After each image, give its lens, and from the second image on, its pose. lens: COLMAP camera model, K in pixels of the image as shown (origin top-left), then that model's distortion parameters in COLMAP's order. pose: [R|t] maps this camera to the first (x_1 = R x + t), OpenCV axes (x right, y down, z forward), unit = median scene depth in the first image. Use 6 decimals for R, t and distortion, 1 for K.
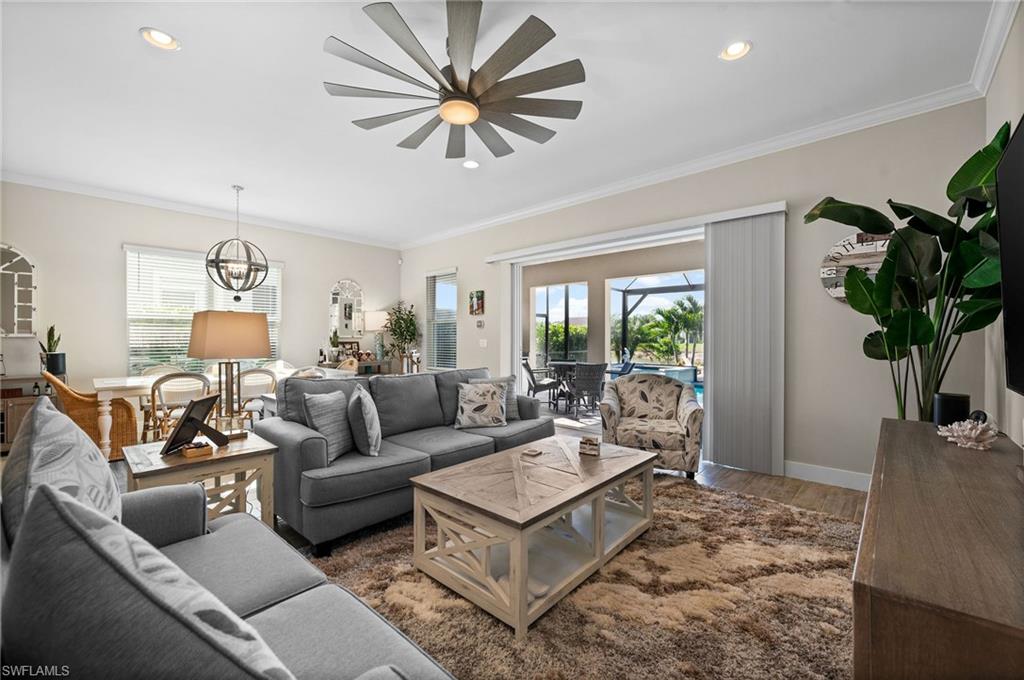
lens RADIAL K [[417.3, 0, 524.8], [0, 417.3, 339.3], [0, 0, 1]] dist [-0.012849, 0.000104]
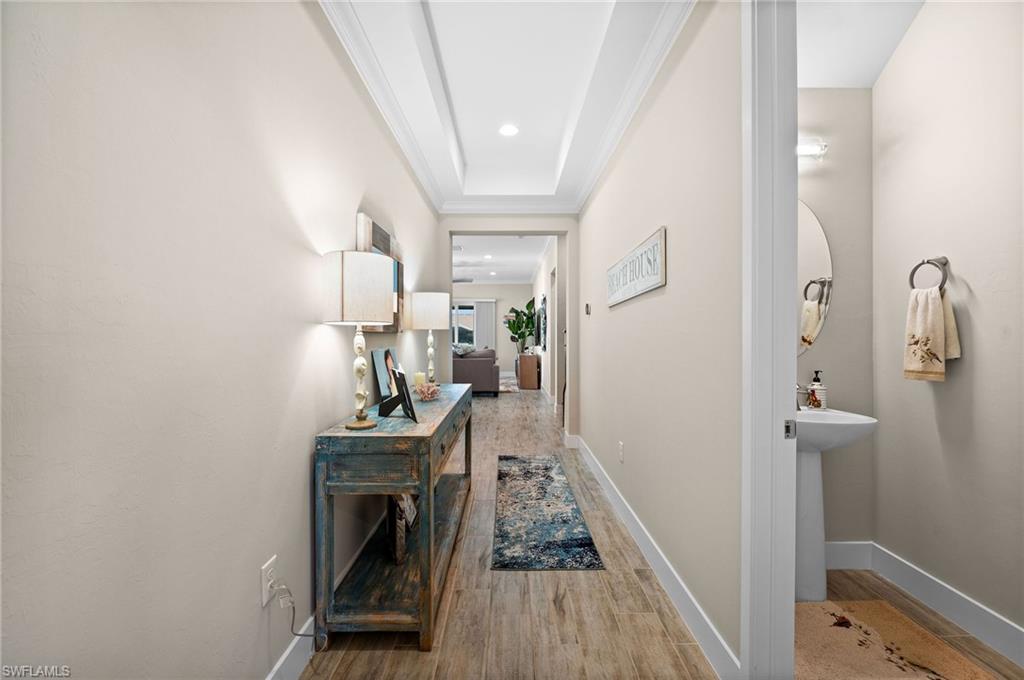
lens RADIAL K [[431.5, 0, 515.2], [0, 431.5, 341.8], [0, 0, 1]] dist [-0.009517, -0.000047]
pose [[0.734220, -0.009401, 0.678846, -1.487895], [0.005657, 0.999954, 0.007729, 0.004739], [-0.678888, -0.001834, 0.734240, -1.553511]]
